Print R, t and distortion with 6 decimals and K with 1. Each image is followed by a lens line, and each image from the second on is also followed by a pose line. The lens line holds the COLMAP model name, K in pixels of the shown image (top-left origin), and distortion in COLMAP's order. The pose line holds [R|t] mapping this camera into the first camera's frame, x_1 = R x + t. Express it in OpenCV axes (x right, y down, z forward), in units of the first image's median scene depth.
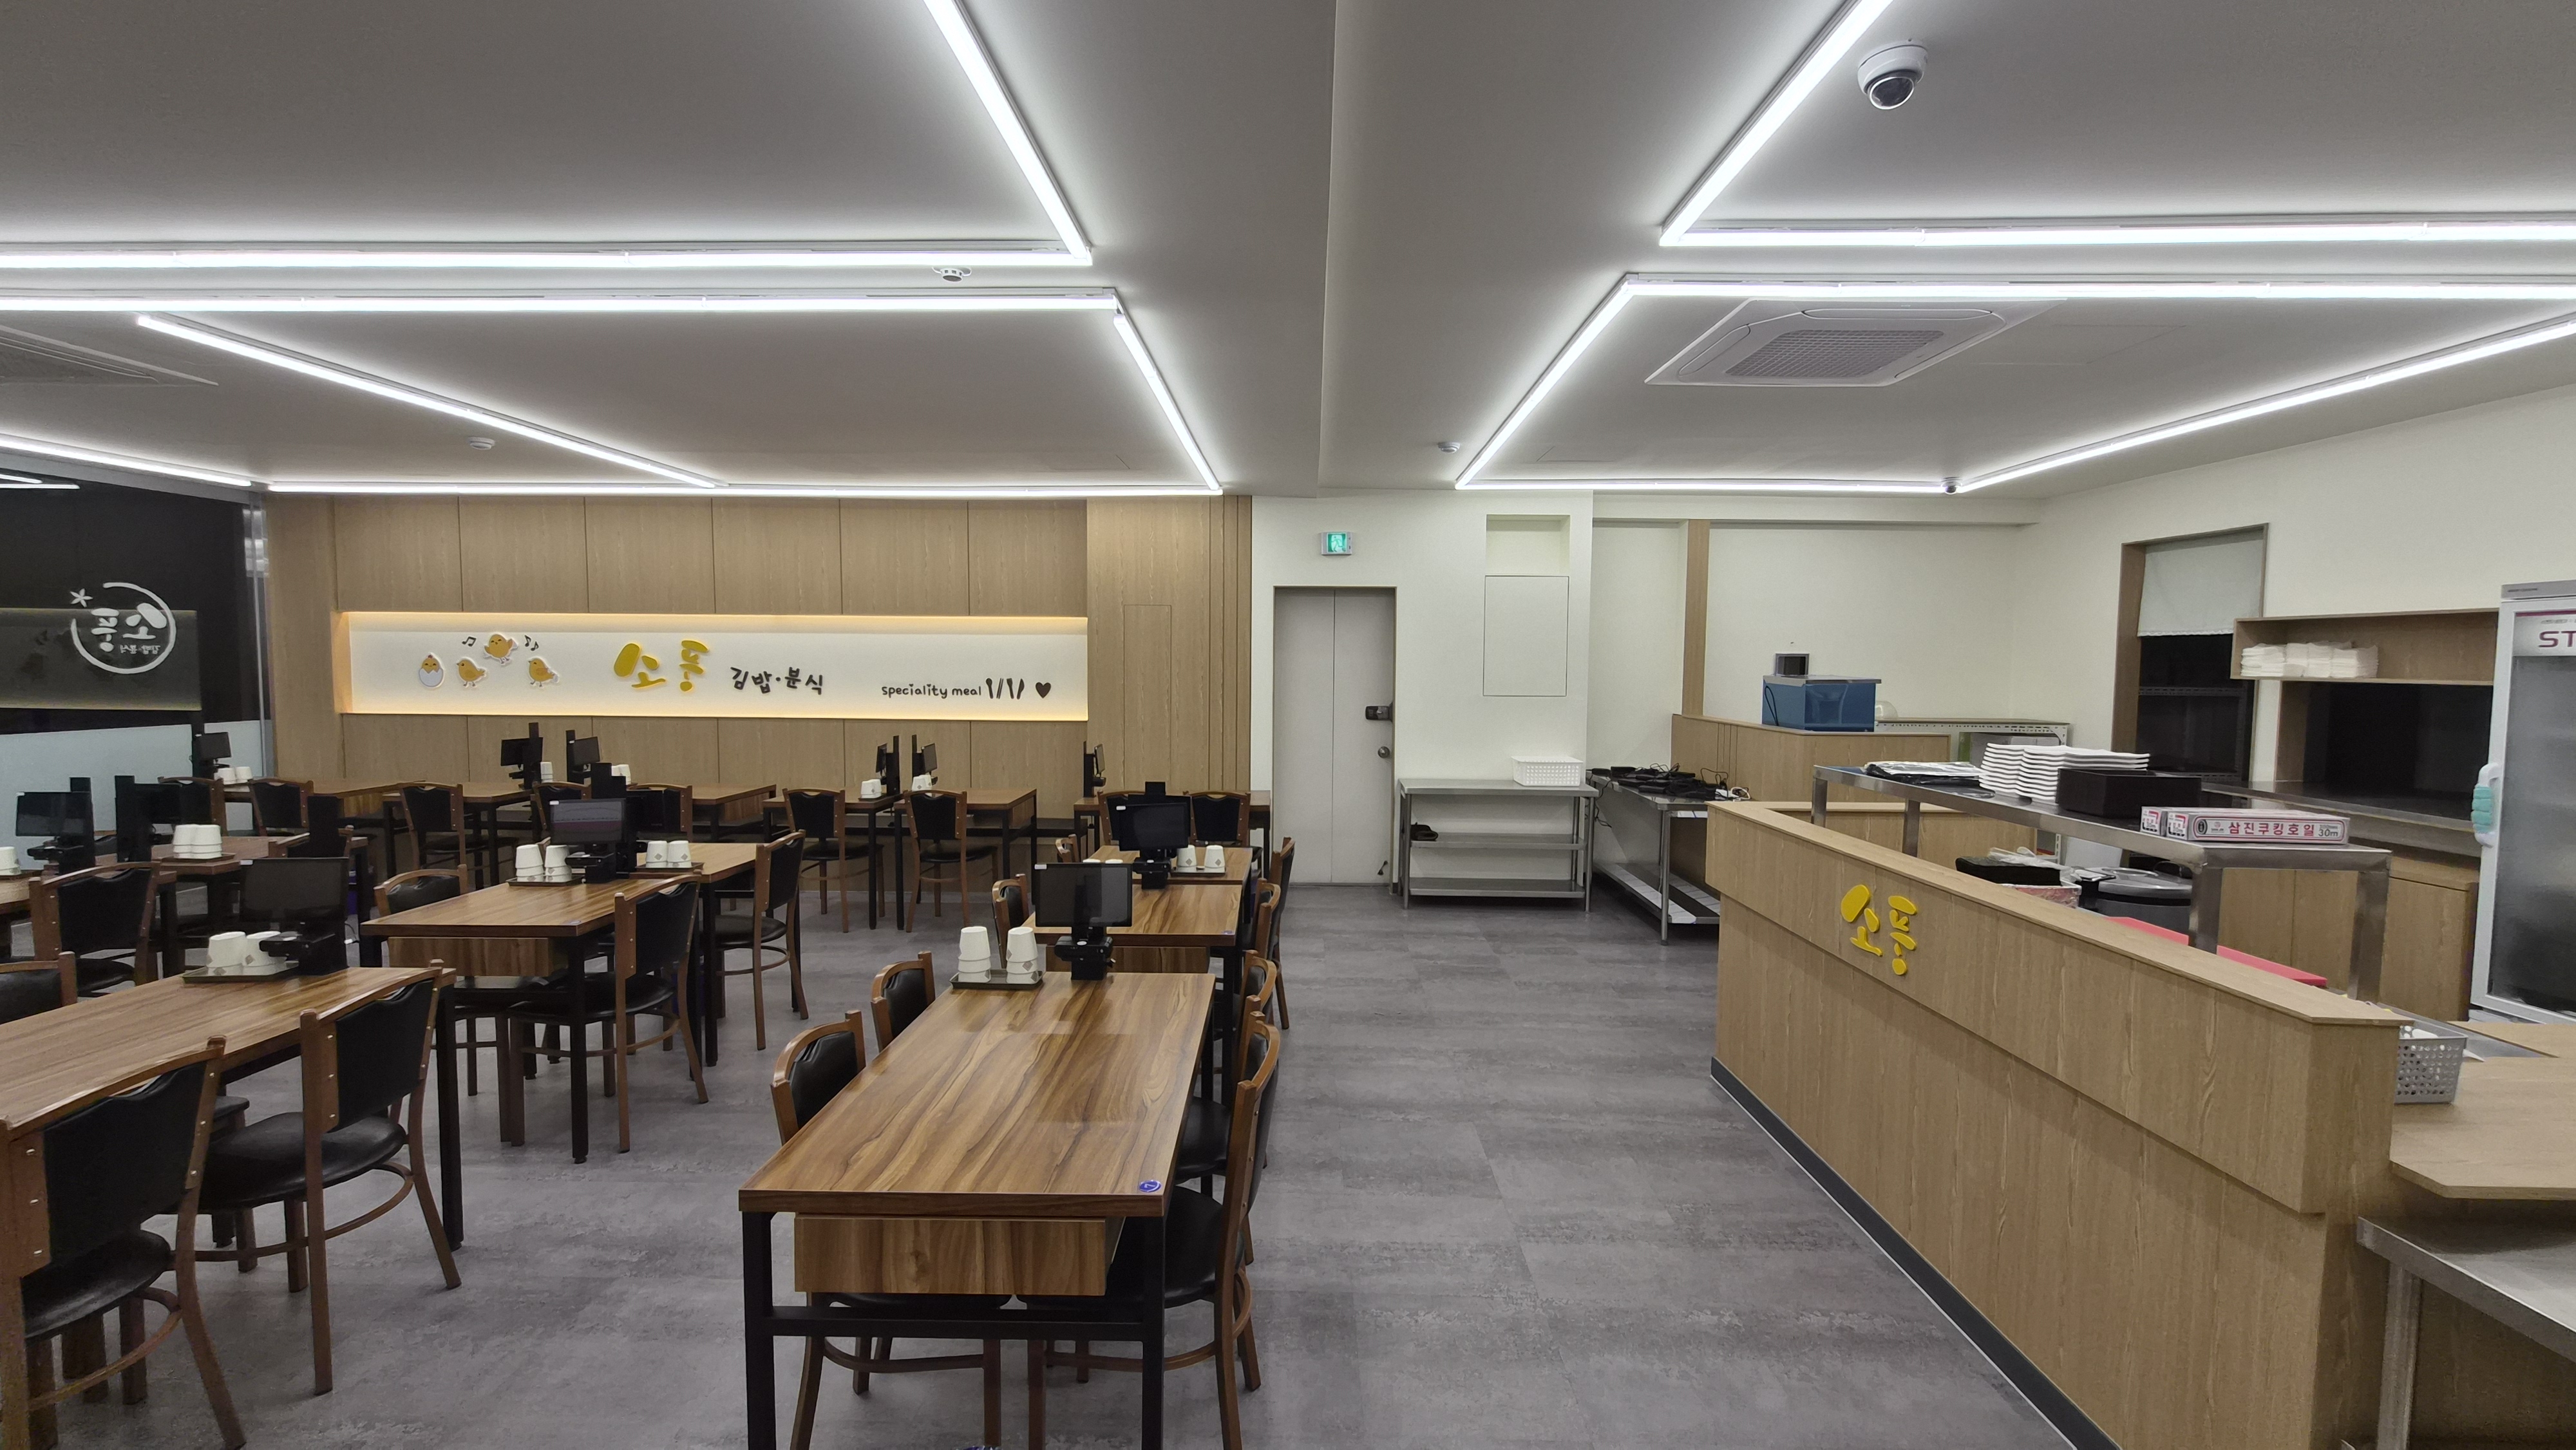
lens RADIAL K [[1020.5, 0, 1282.2], [0, 1020.5, 715.2], [0, 0, 1]] dist [0.000958, 0.000741]
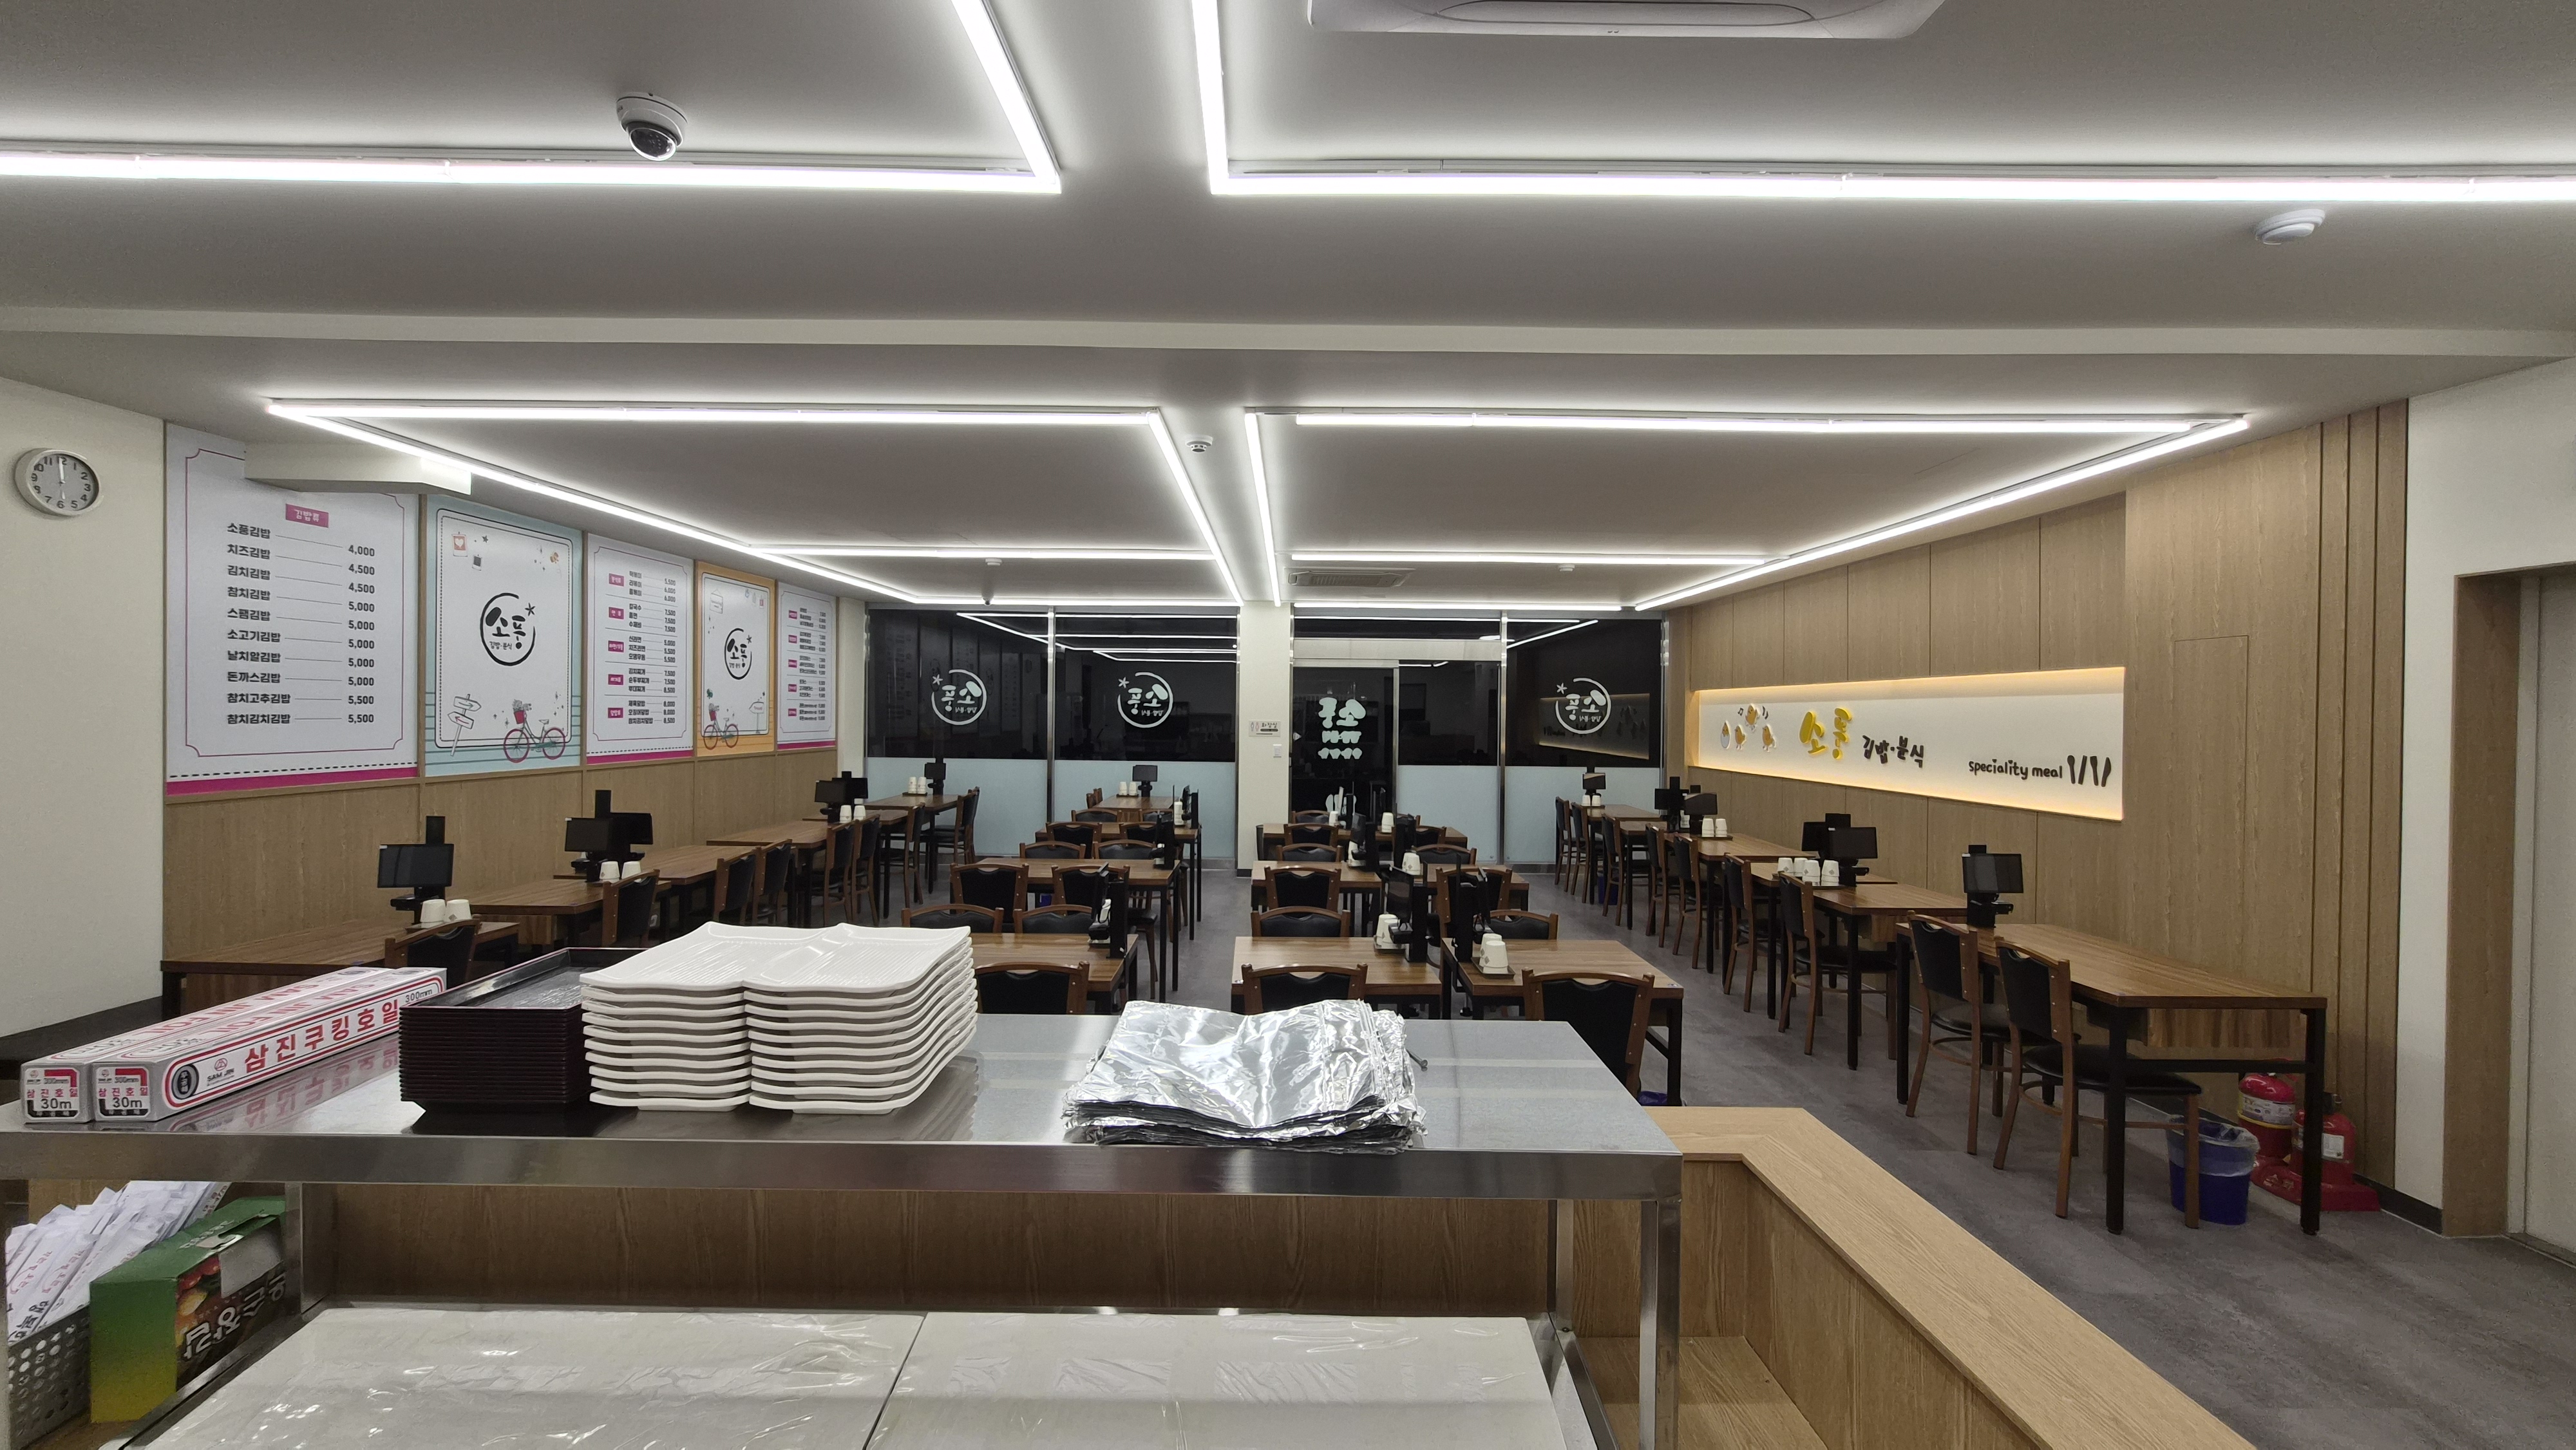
lens RADIAL K [[1020.5, 0, 1277.1], [0, 1020.5, 721.6], [0, 0, 1]] dist [0.000958, 0.000741]
pose [[0.014221, -0.000466, -0.999899, 0.485840], [-0.064866, 0.997893, -0.001387, -0.026044], [0.997793, 0.064879, 0.014161, 0.493798]]
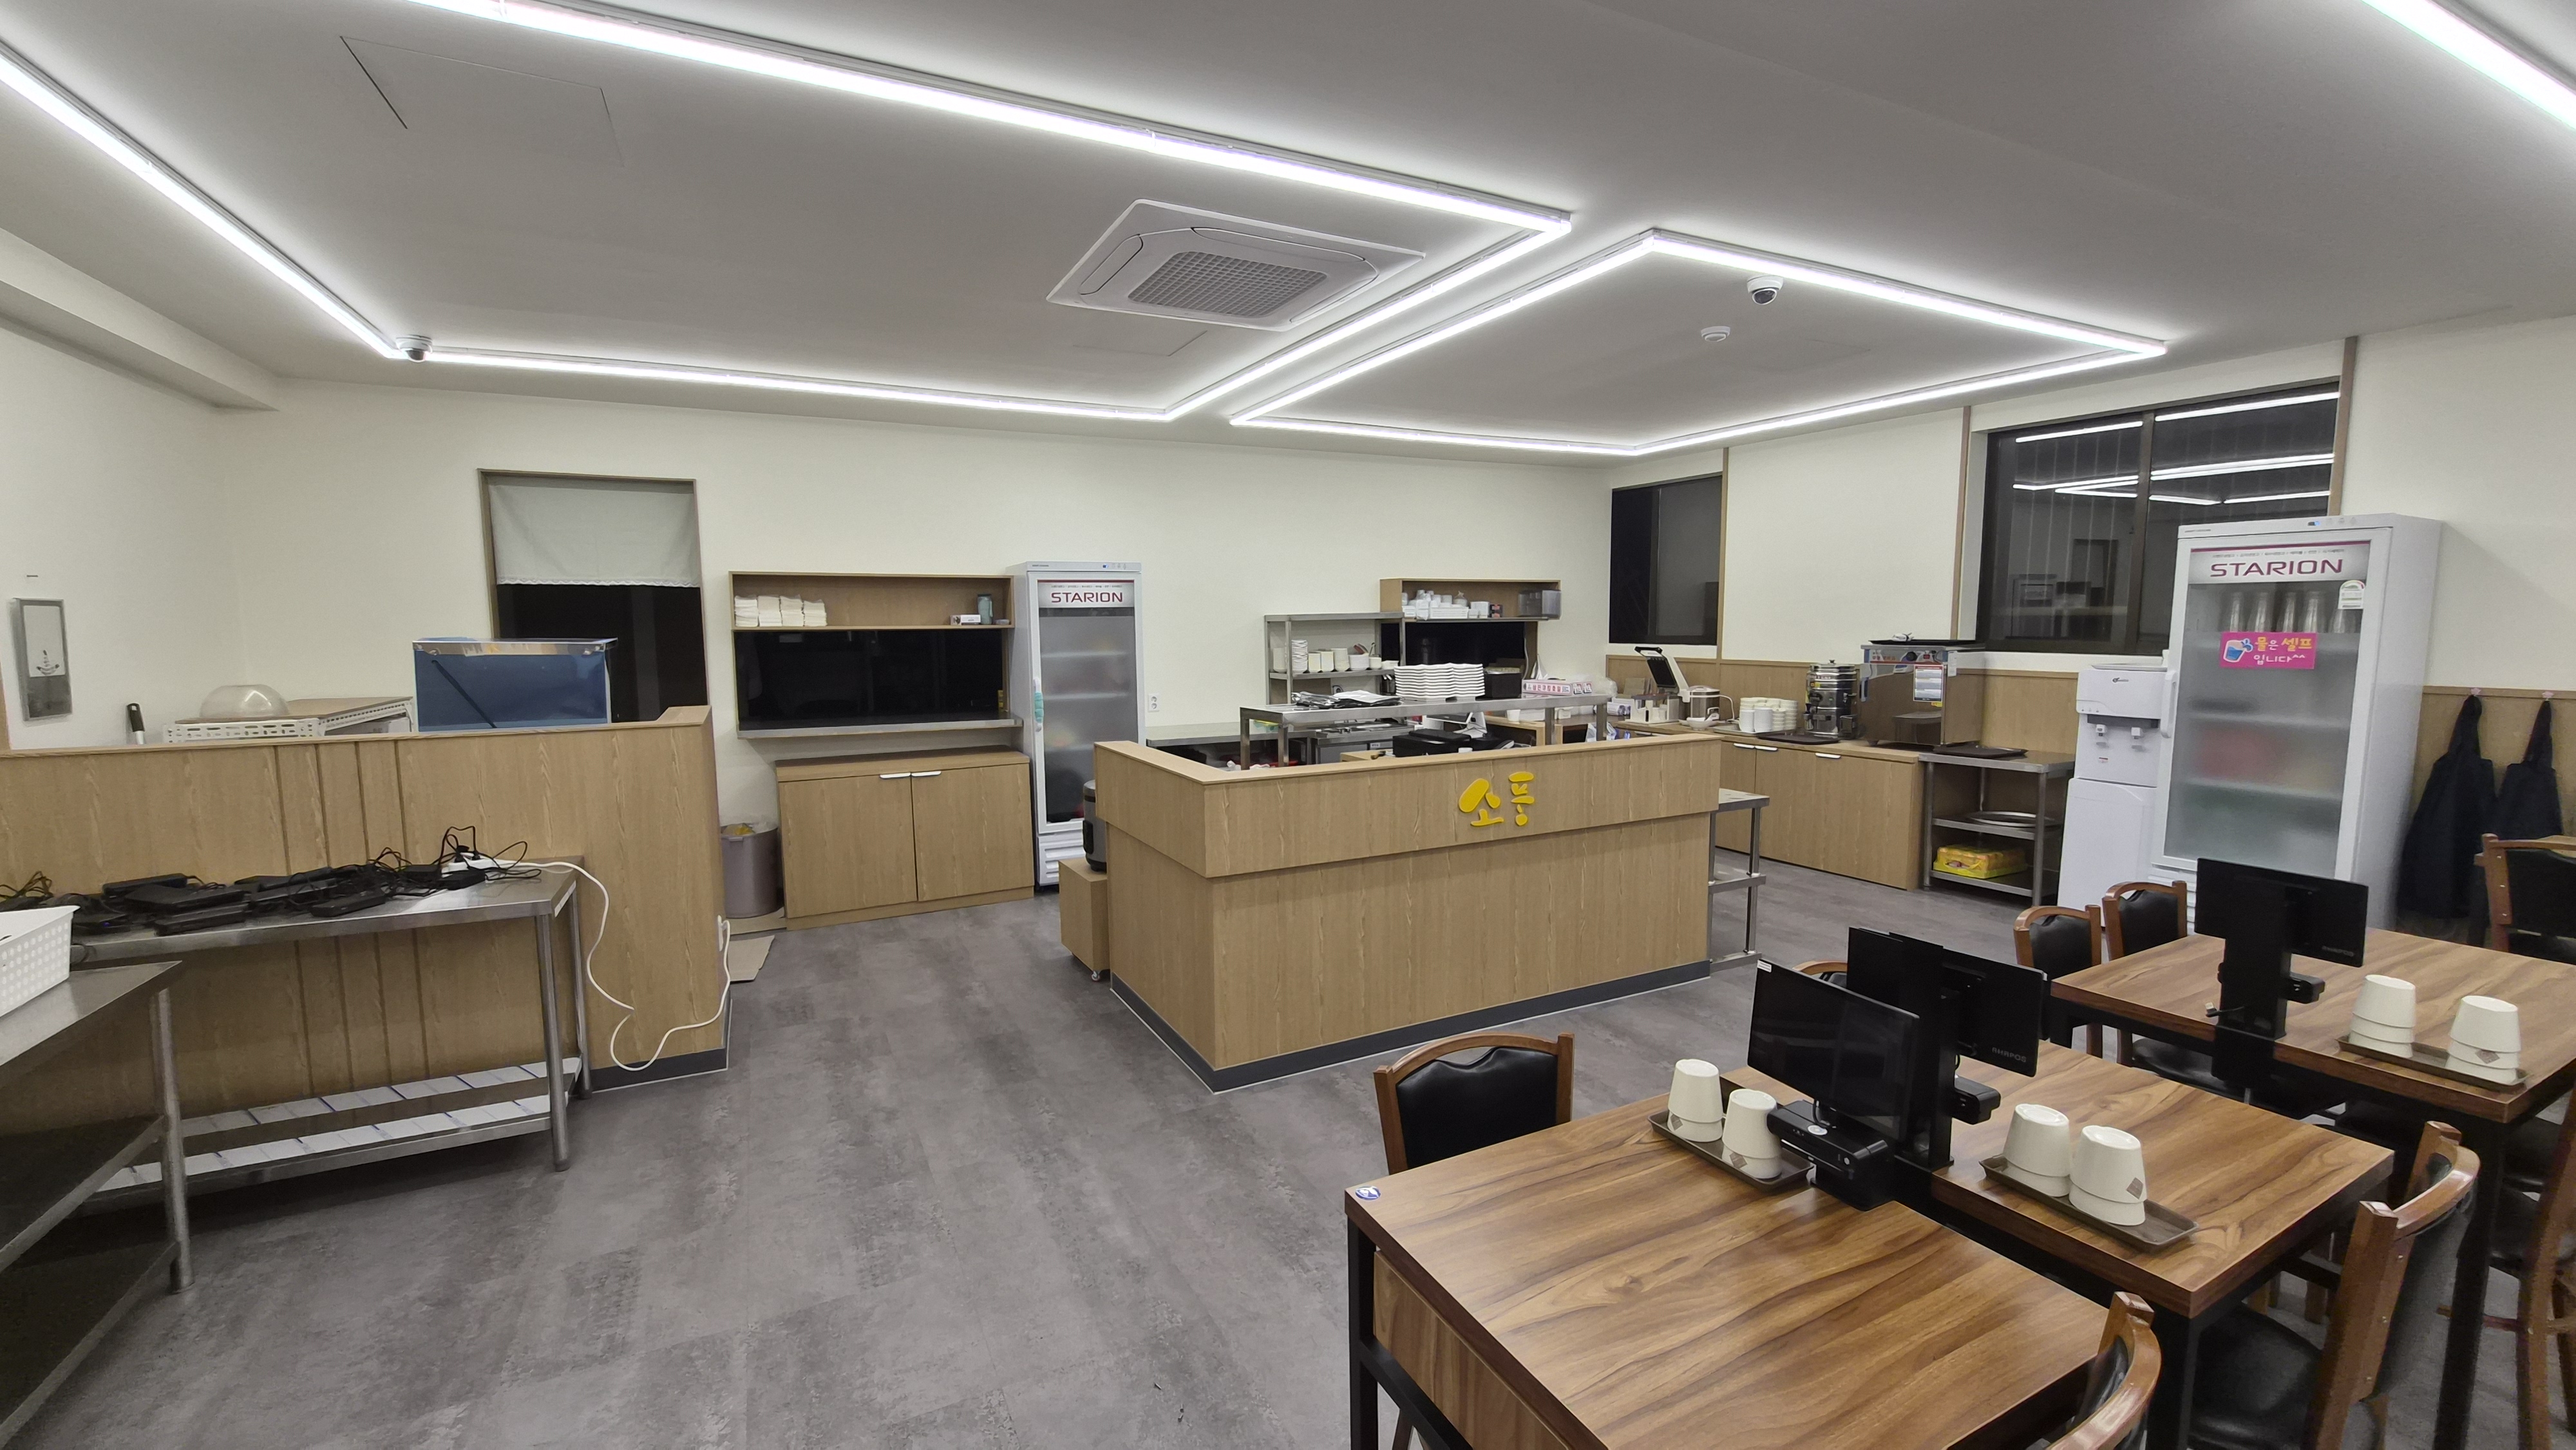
lens RADIAL K [[1020.5, 0, 1284.0], [0, 1020.5, 720.2], [0, 0, 1]] dist [0.000958, 0.000741]
pose [[-0.474943, -0.092717, 0.875119, -0.206570], [0.051944, 0.989747, 0.133053, -0.043892], [-0.878482, 0.108650, -0.465257, 0.820224]]
